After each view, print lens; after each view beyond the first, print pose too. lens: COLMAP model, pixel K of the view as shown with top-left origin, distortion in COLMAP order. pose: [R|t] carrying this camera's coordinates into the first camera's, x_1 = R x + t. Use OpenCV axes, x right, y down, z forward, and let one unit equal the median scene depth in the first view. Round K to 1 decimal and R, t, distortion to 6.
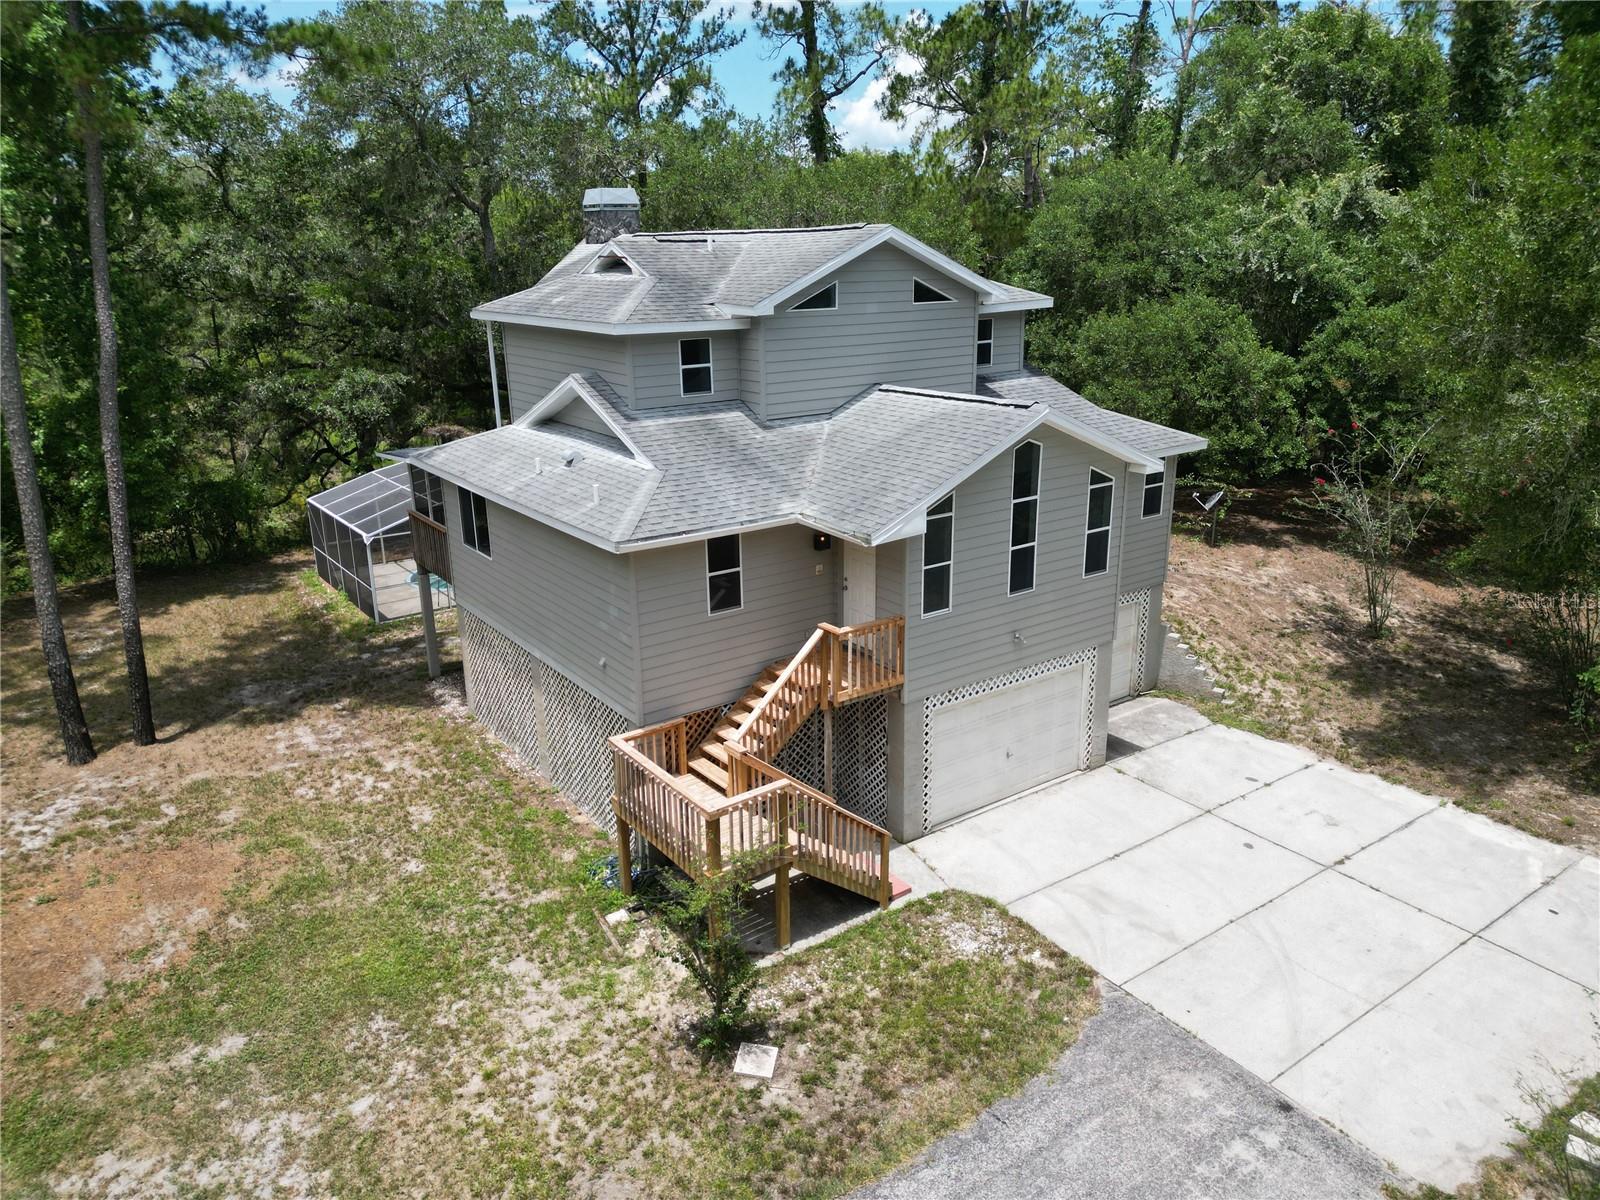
lens RADIAL K [[1128.1, 0, 791.8], [0, 1128.1, 597.8], [0, 0, 1]] dist [0.053121, -0.049573]
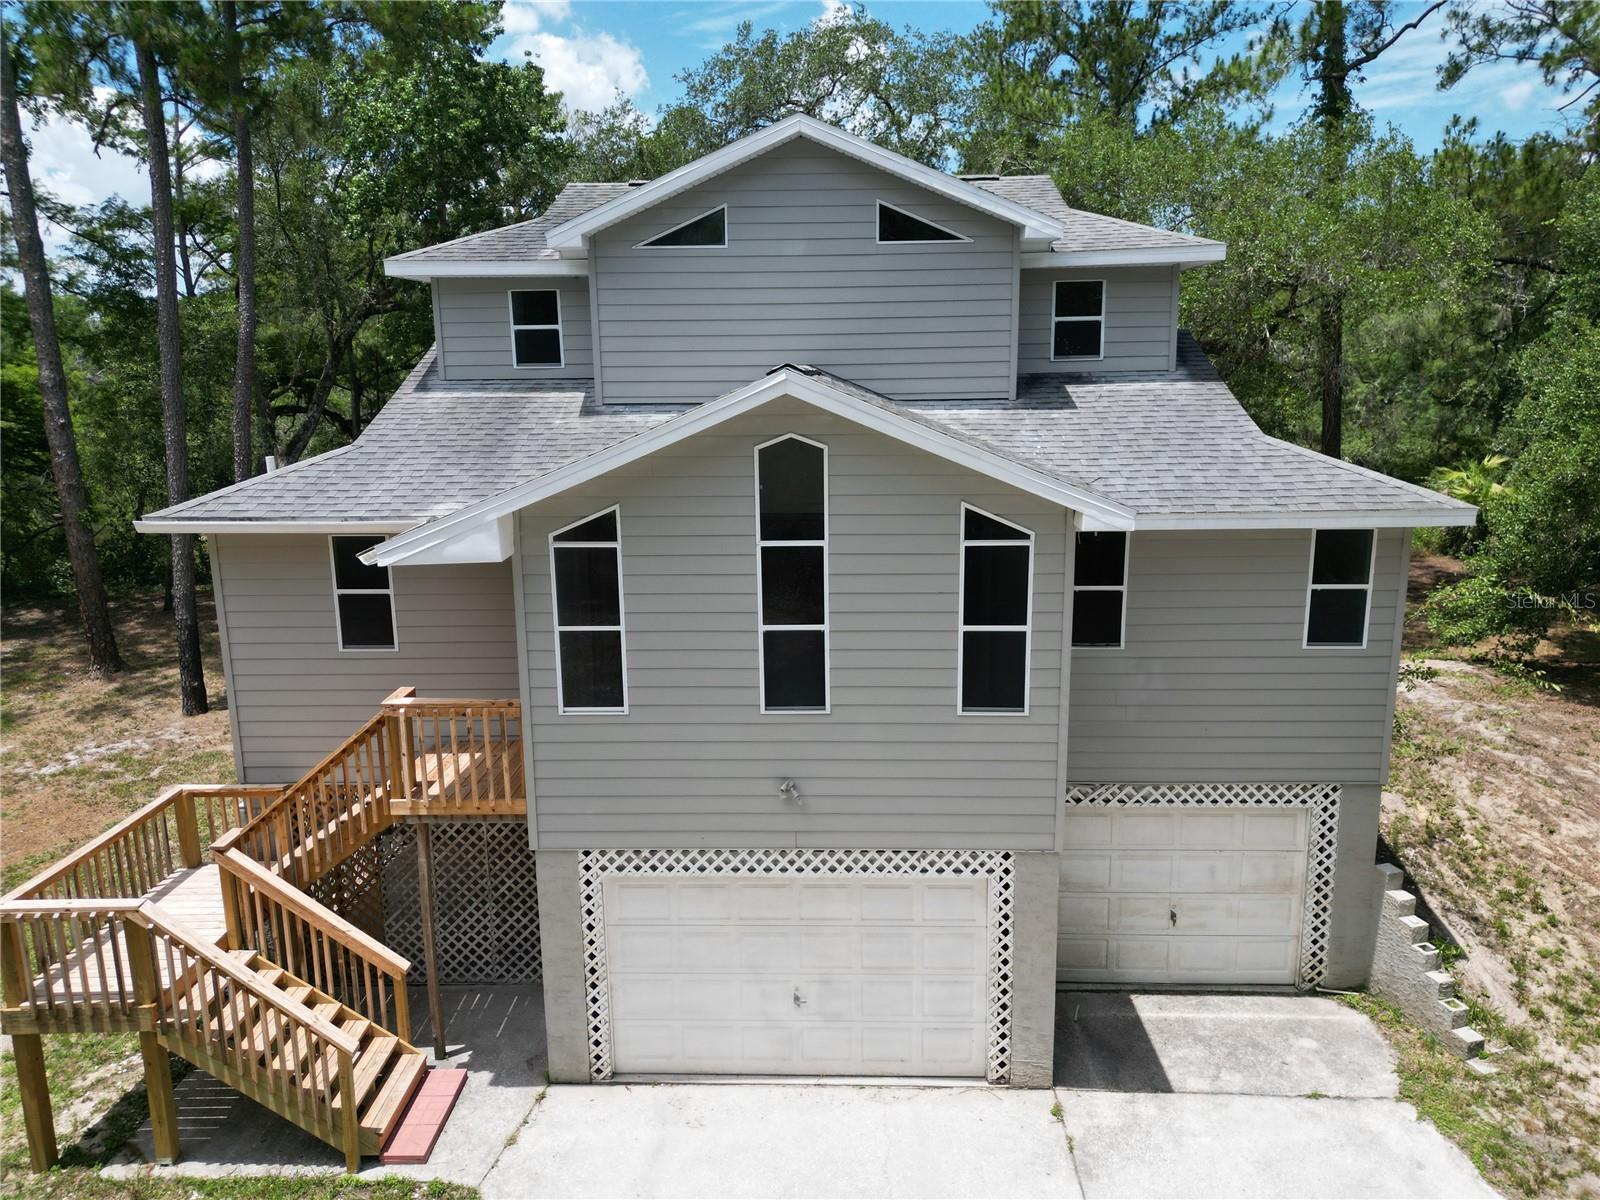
lens RADIAL K [[1128.1, 0, 800.2], [0, 1128.1, 600.8], [0, 0, 1]] dist [0.053121, -0.049573]
pose [[0.794029, 0.131831, -0.593413, 0.510295], [-0.179863, 0.983441, -0.022190, -0.044942], [0.580661, 0.124352, 0.804592, 0.529779]]
